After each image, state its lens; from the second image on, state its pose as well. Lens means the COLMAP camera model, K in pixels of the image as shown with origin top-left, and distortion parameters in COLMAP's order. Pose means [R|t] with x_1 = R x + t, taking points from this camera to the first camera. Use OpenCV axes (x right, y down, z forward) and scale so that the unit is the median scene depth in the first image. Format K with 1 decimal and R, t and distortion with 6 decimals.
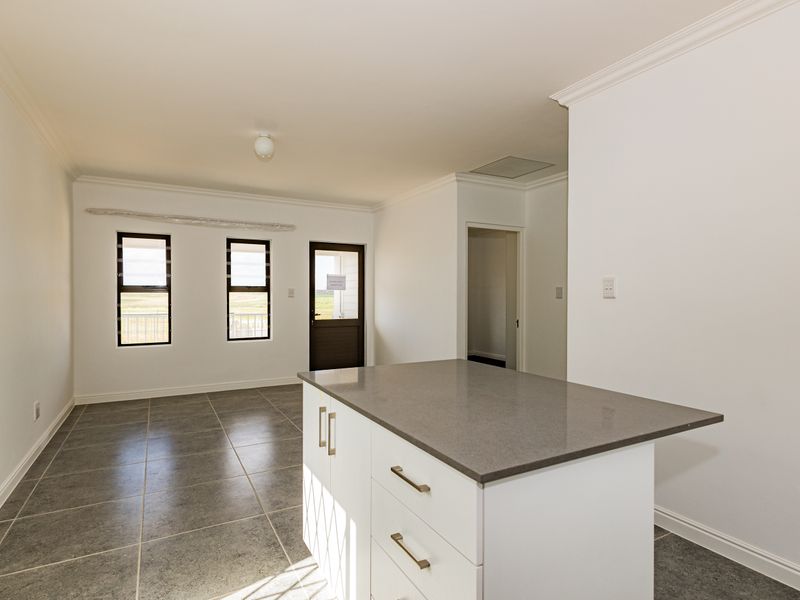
lens RADIAL K [[431.7, 0, 403.2], [0, 431.7, 295.3], [0, 0, 1]] dist [0.006107, -0.004274]
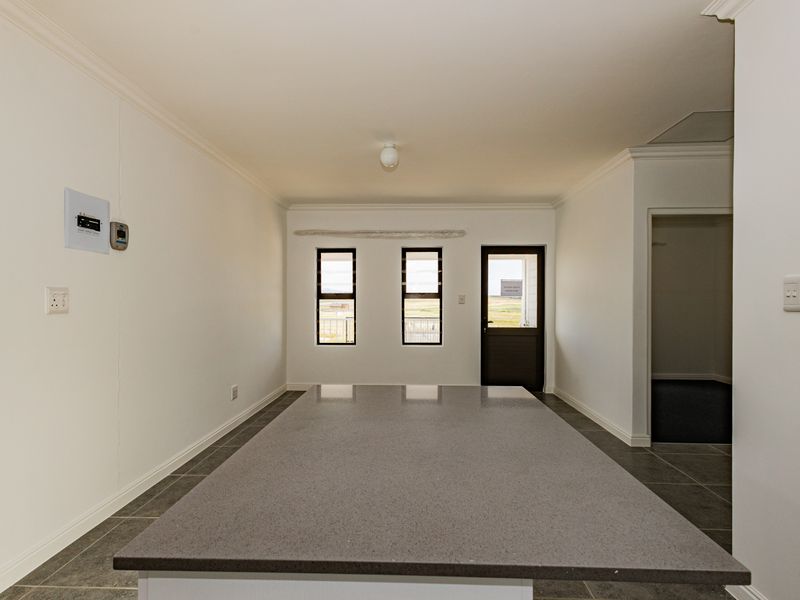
lens RADIAL K [[431.7, 0, 385.3], [0, 431.7, 296.7], [0, 0, 1]] dist [0.006107, -0.004274]
pose [[0.861606, -0.005189, -0.507551, 0.106133], [0.000365, 0.999954, -0.009604, -0.001916], [0.507577, 0.008090, 0.861568, 0.067251]]
